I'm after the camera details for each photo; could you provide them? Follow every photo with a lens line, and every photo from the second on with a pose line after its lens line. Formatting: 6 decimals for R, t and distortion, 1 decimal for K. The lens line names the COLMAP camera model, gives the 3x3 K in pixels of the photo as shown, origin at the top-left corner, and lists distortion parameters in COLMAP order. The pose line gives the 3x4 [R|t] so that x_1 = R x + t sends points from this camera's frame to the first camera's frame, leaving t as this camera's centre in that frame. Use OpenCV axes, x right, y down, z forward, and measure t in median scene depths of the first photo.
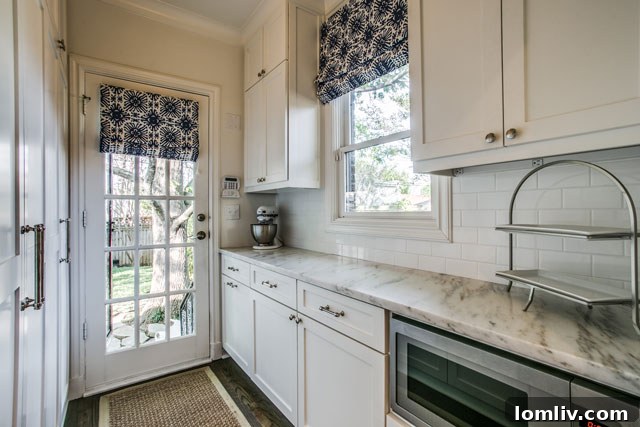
lens RADIAL K [[306.5, 0, 320.2], [0, 306.5, 210.8], [0, 0, 1]] dist [-0.018173, 0.000251]
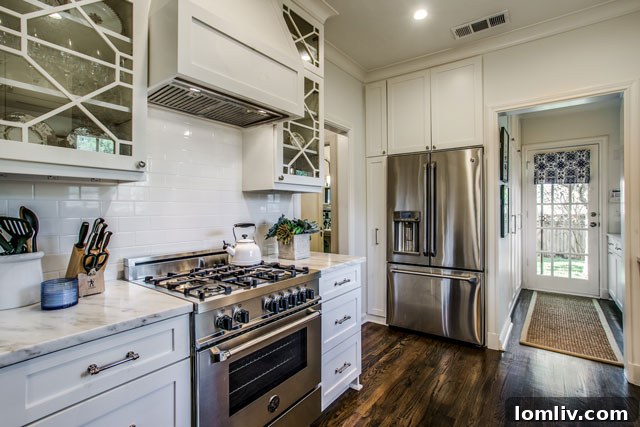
lens RADIAL K [[292.9, 0, 320.1], [0, 292.9, 209.6], [0, 0, 1]] dist [-0.001863, 0.000220]
pose [[0.297860, 0.004058, -0.954601, 0.769994], [0.004274, 0.999975, 0.005585, -0.021809], [0.954600, -0.005744, 0.297835, -1.024711]]
